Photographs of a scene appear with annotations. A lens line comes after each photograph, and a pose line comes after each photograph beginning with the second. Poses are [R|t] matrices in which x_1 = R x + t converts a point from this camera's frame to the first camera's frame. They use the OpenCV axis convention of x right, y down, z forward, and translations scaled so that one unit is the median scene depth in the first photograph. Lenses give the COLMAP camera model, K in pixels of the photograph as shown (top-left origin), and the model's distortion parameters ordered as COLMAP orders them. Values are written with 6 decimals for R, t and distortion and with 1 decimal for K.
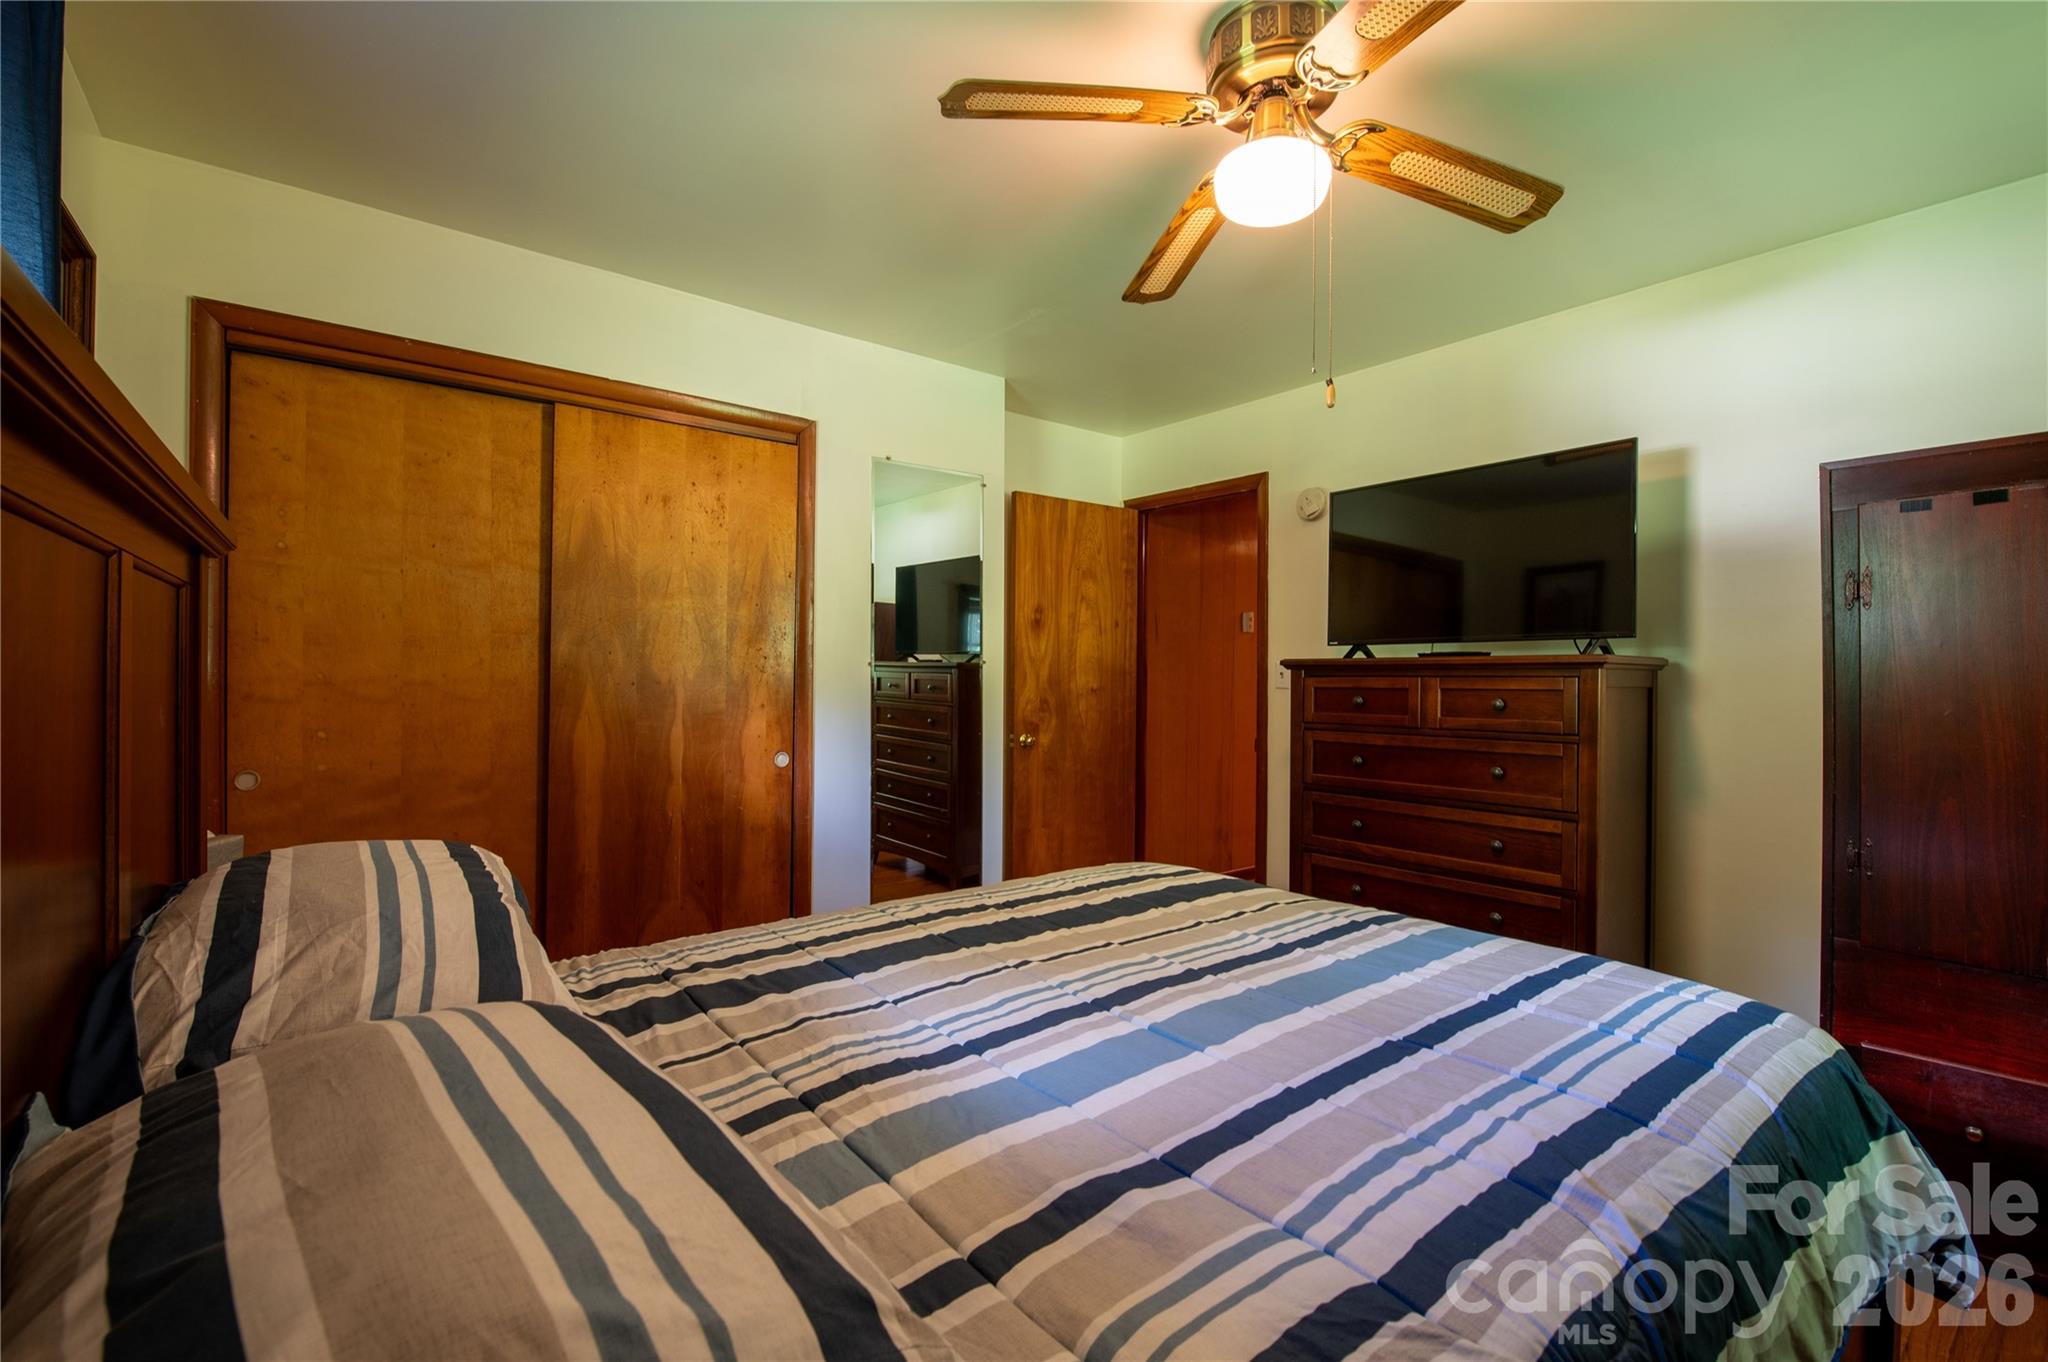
lens RADIAL K [[883.4, 0, 1022.8], [0, 883.4, 677.5], [0, 0, 1]] dist [-0.001179, -0.010725]
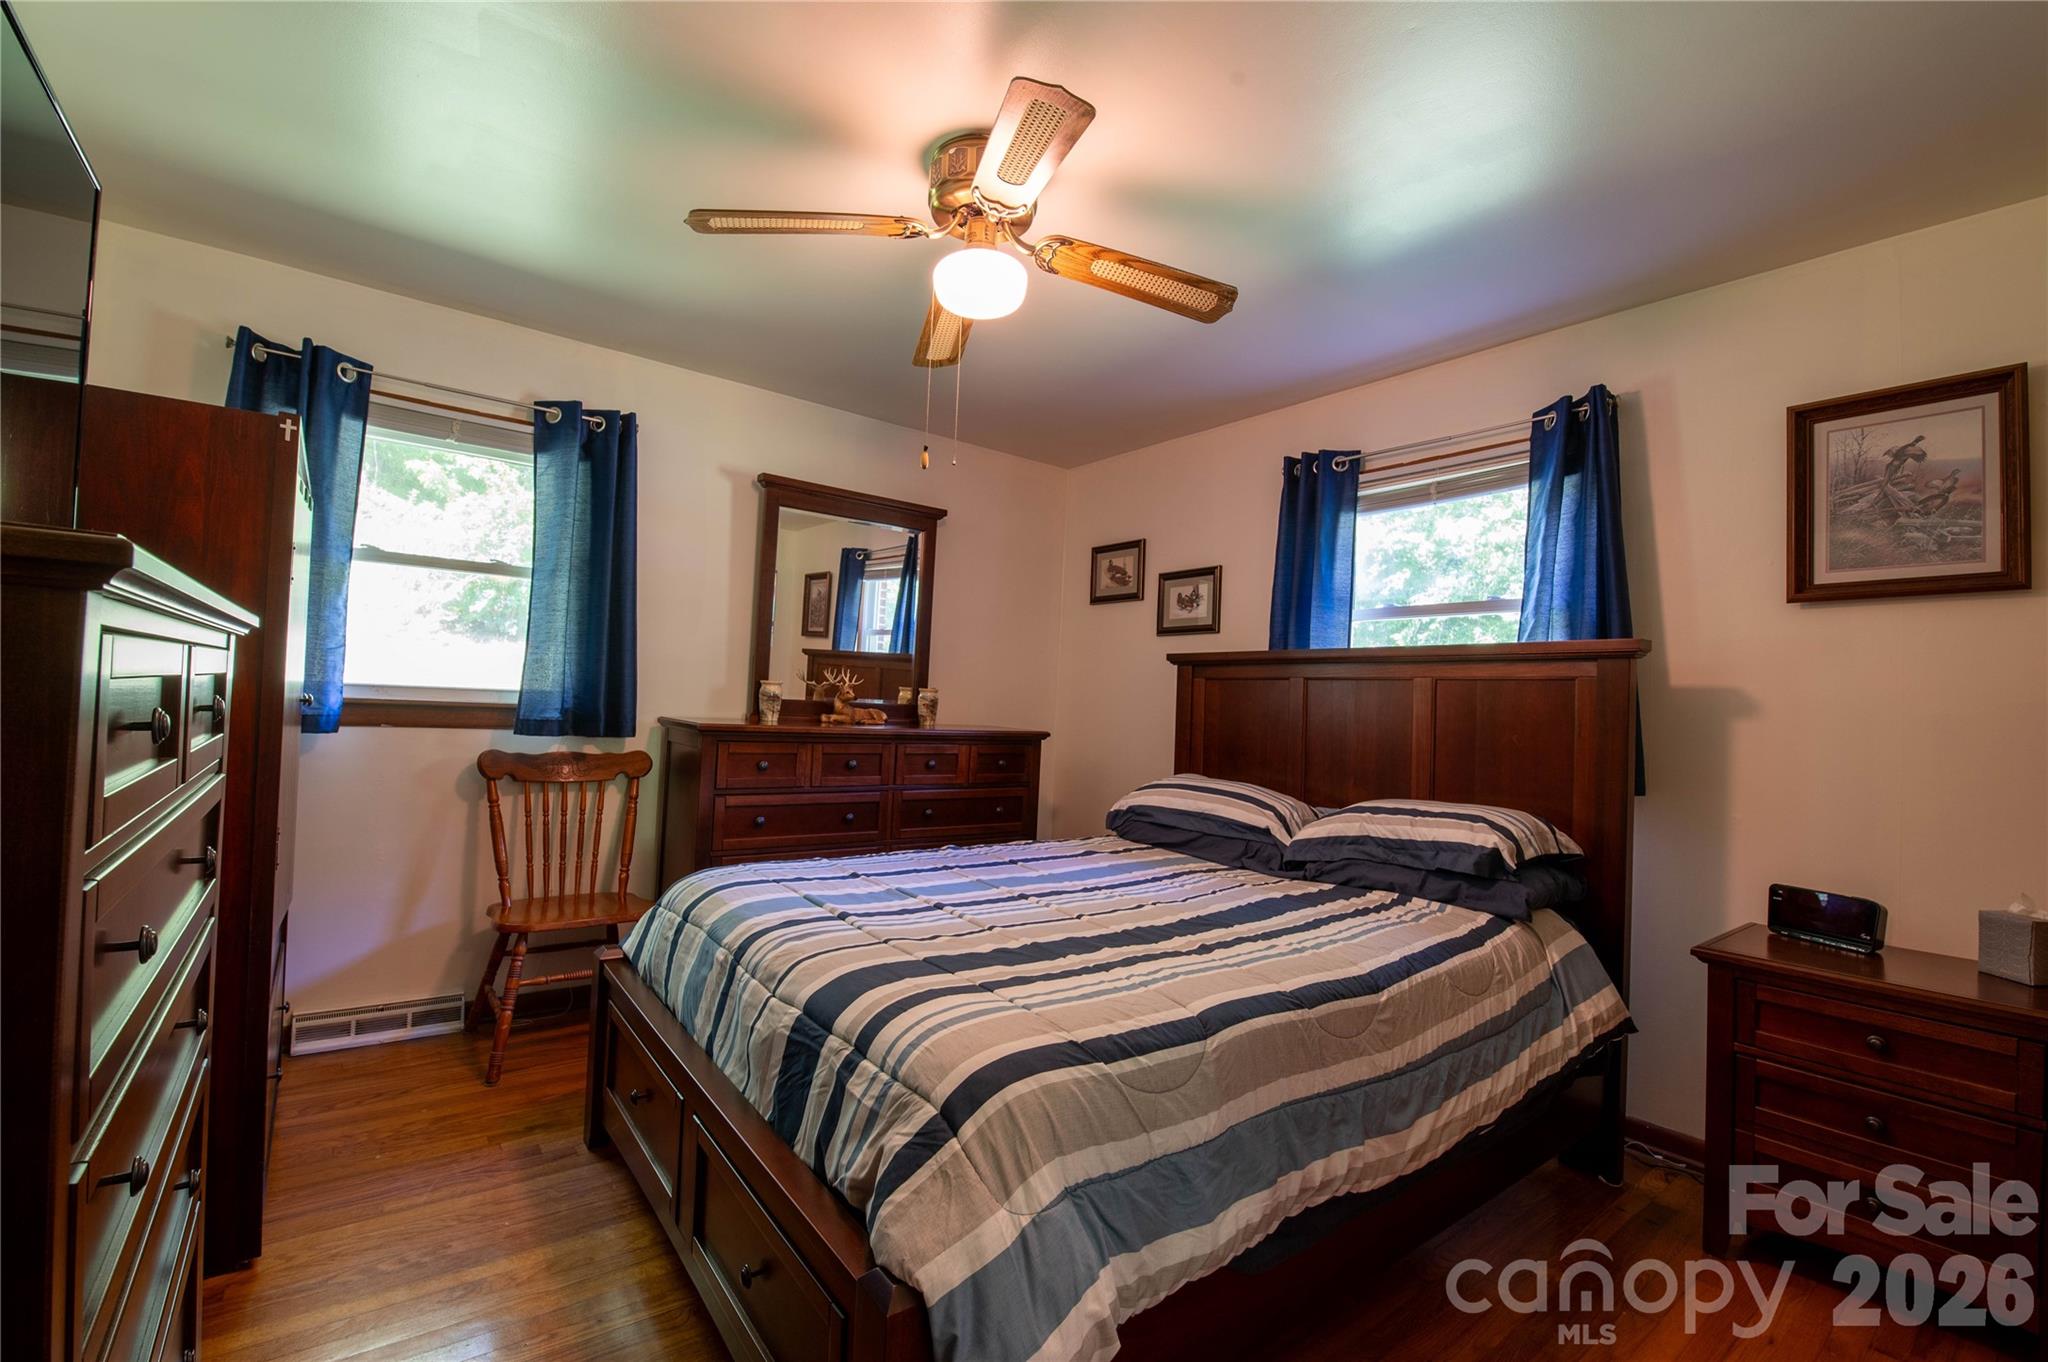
lens RADIAL K [[883.4, 0, 1022.8], [0, 883.4, 677.5], [0, 0, 1]] dist [-0.001179, -0.010725]
pose [[-0.998635, -0.049263, 0.017329, 0.137570], [-0.049705, 0.998424, -0.026040, 0.003816], [-0.016019, -0.026866, -0.999511, 1.710983]]
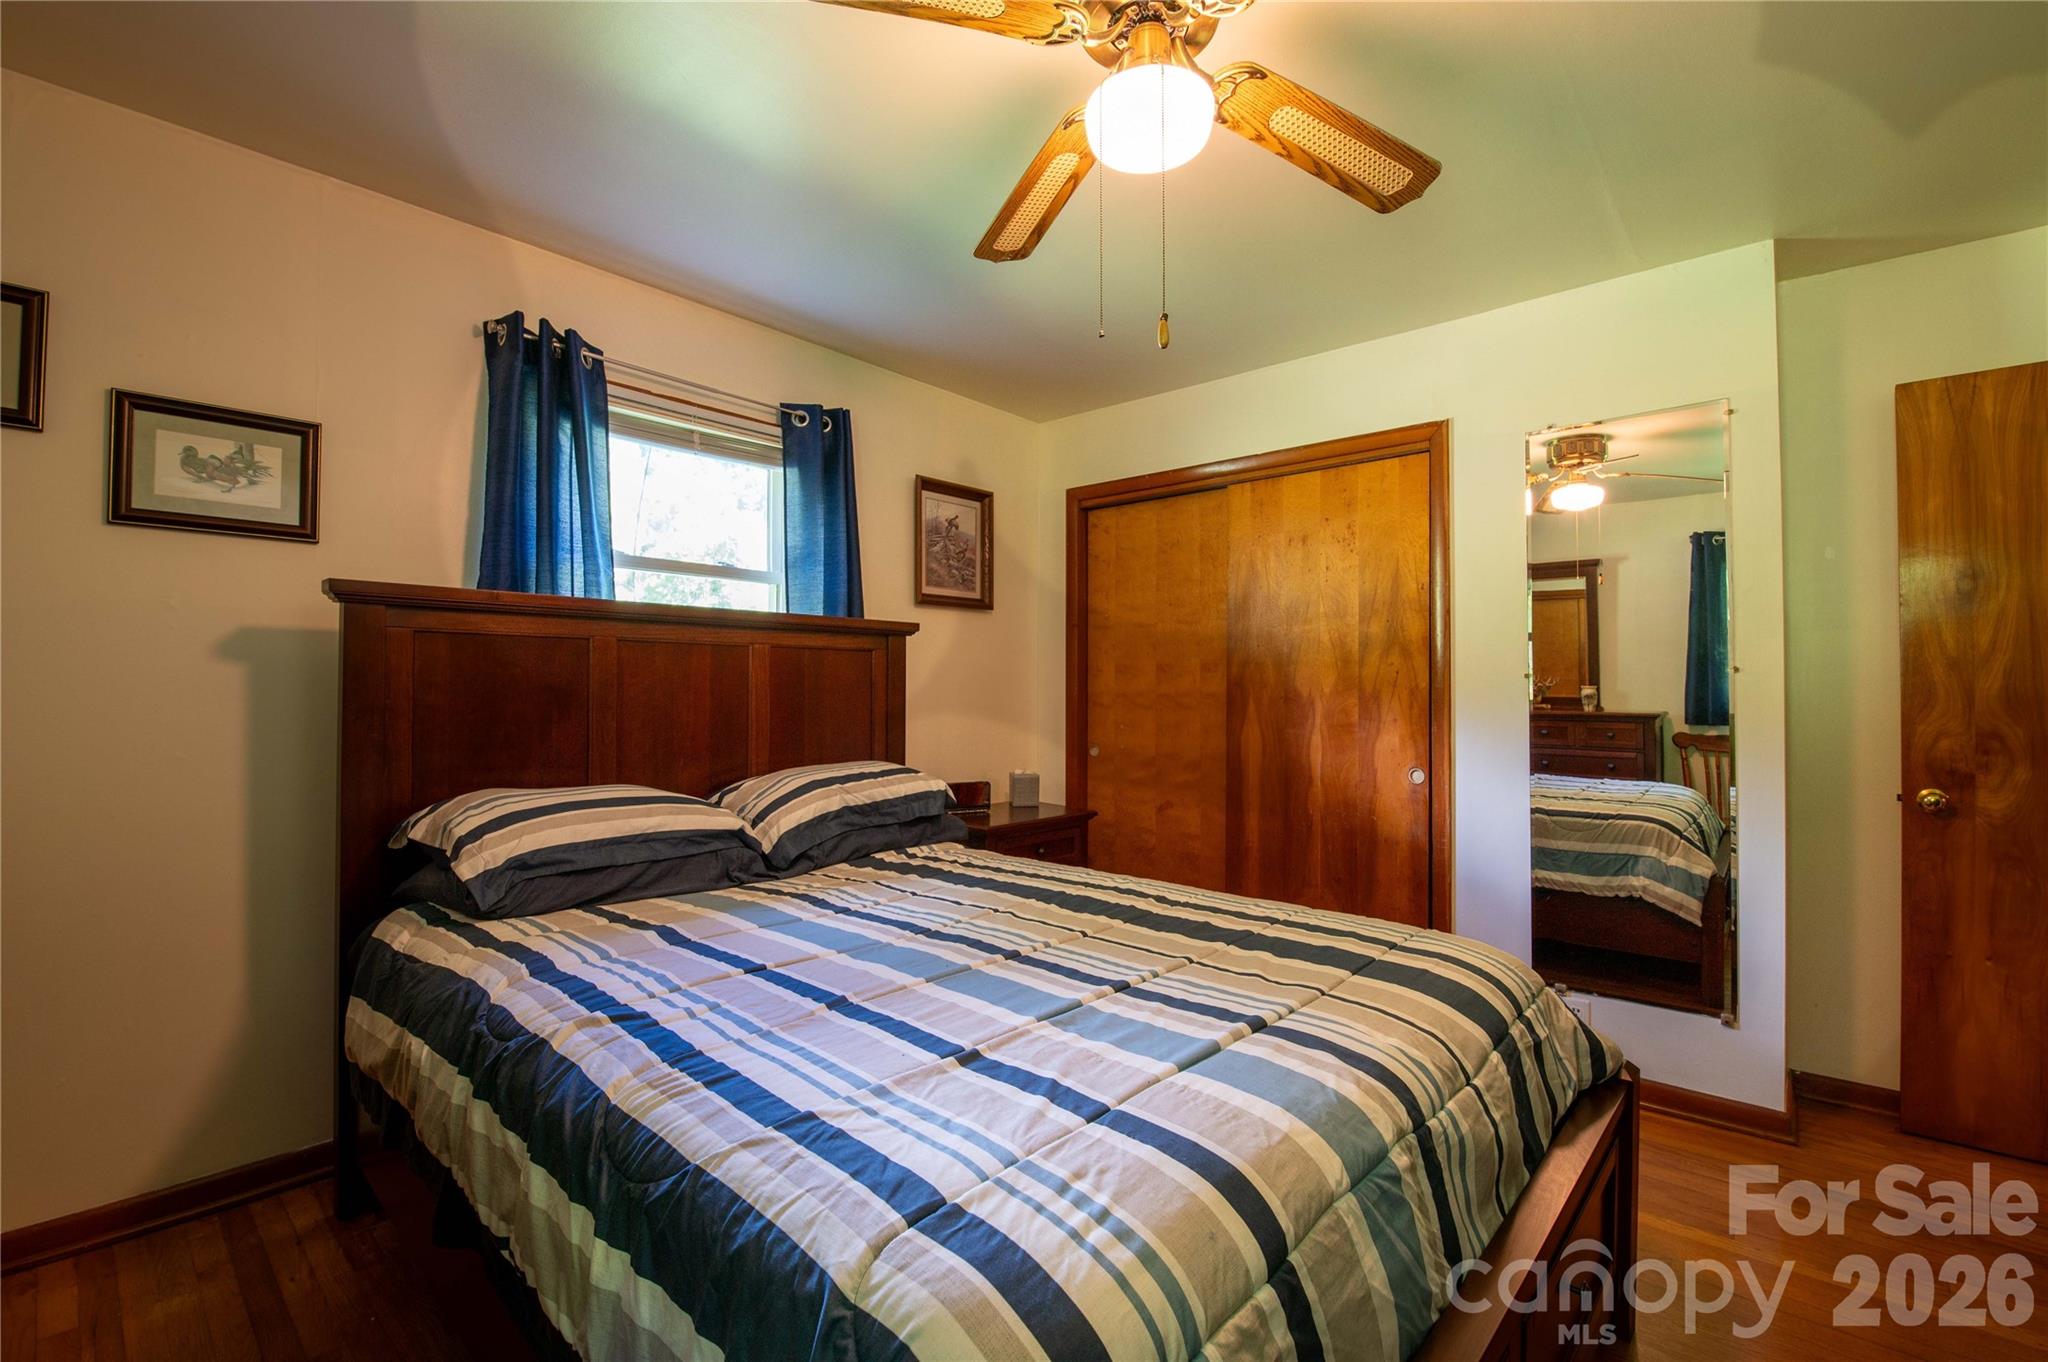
lens RADIAL K [[883.4, 0, 1022.8], [0, 883.4, 677.5], [0, 0, 1]] dist [-0.001179, -0.010725]
pose [[0.167070, -0.023961, -0.985654, 0.873111], [-0.007775, 0.999642, -0.025619, 0.017478], [0.985914, 0.011944, 0.166824, 0.571962]]
